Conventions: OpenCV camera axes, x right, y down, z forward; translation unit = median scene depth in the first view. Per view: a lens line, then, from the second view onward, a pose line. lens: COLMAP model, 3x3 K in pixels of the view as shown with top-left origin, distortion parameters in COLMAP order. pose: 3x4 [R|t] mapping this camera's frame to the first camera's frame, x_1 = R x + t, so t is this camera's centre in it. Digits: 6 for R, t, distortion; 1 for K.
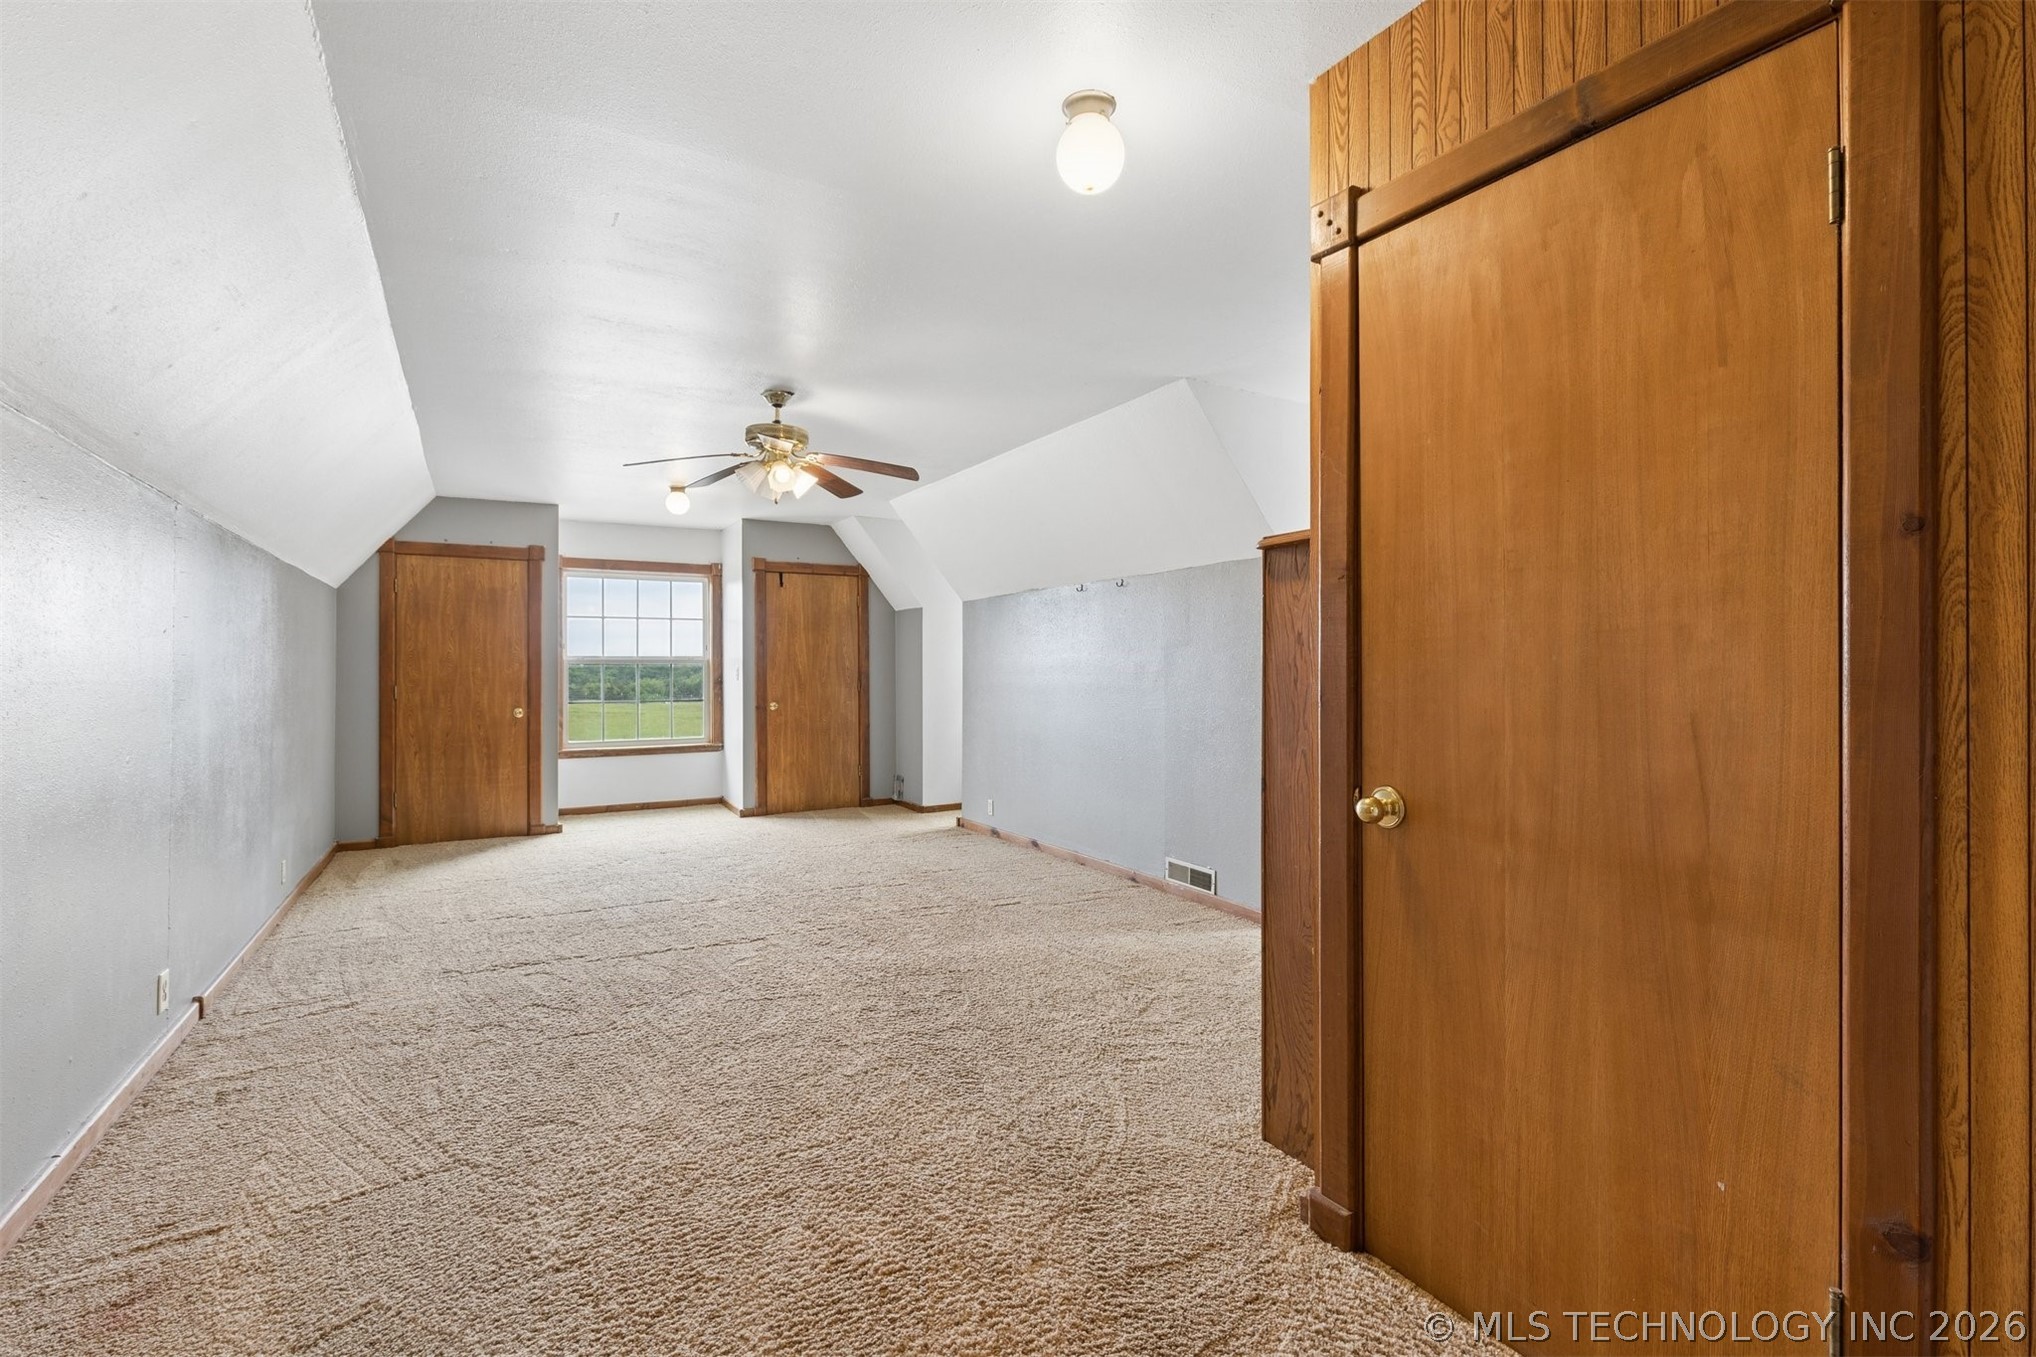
lens RADIAL K [[911.8, 0, 1014.4], [0, 911.8, 674.2], [0, 0, 1]] dist [0.010584, -0.003303]
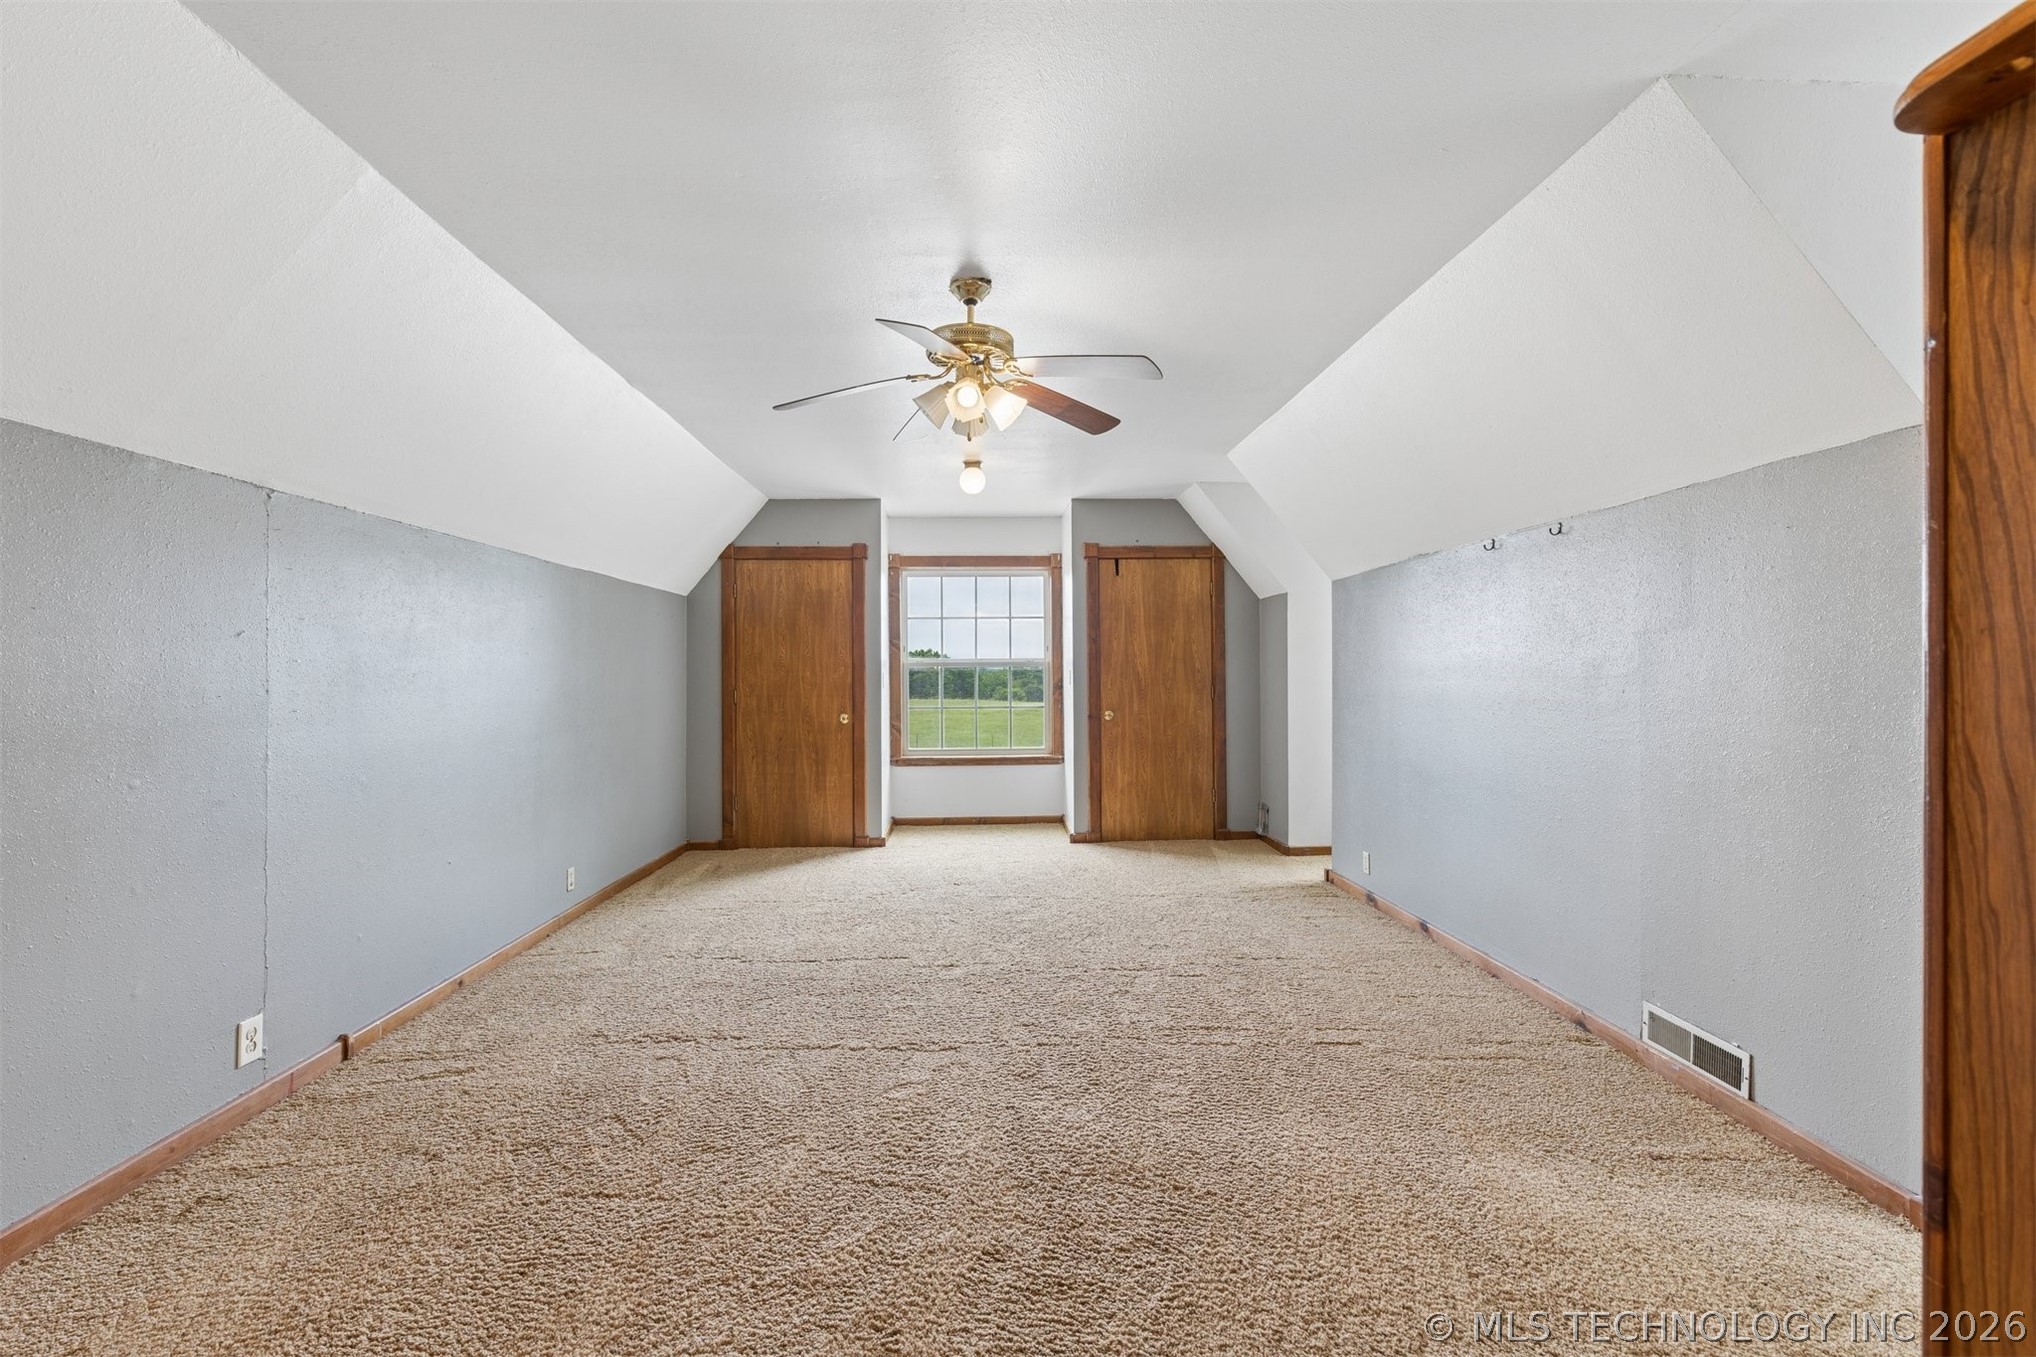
lens RADIAL K [[911.8, 0, 1020.4], [0, 911.8, 676.9], [0, 0, 1]] dist [0.010584, -0.003303]
pose [[0.890966, -0.000943, -0.454068, 0.062555], [0.001507, 0.999998, 0.000880, -0.002330], [0.454067, -0.001468, 0.890967, 0.247995]]
